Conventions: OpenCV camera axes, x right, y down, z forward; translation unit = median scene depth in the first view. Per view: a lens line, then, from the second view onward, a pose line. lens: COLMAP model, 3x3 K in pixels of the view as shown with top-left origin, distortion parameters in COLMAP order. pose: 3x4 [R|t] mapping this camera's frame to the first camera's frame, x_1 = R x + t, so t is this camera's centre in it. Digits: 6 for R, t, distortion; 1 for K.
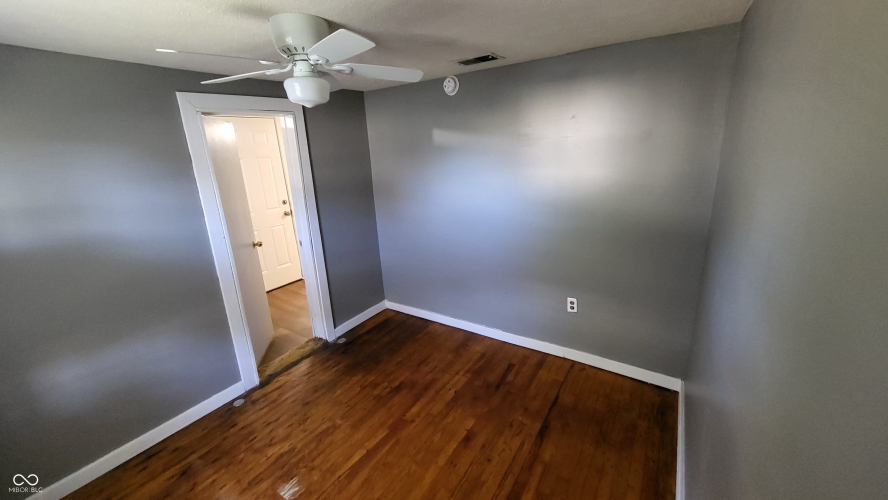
lens RADIAL K [[352.1, 0, 446.5], [0, 352.1, 246.7], [0, 0, 1]] dist [-0.000531, -0.000437]
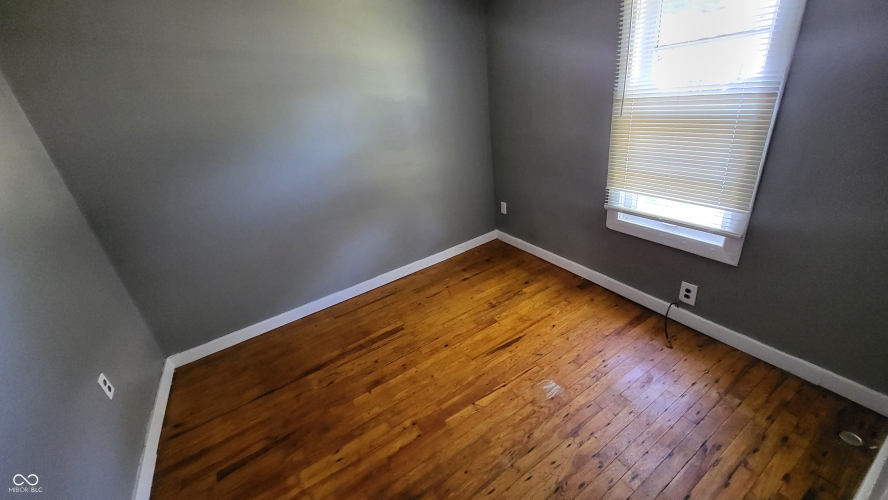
lens RADIAL K [[352.1, 0, 446.5], [0, 352.1, 246.7], [0, 0, 1]] dist [-0.000531, -0.000437]
pose [[-0.894976, -0.034607, 0.444769, -0.515548], [0.268603, 0.754216, 0.599175, -0.266139], [-0.356188, 0.655714, -0.665710, 1.278569]]
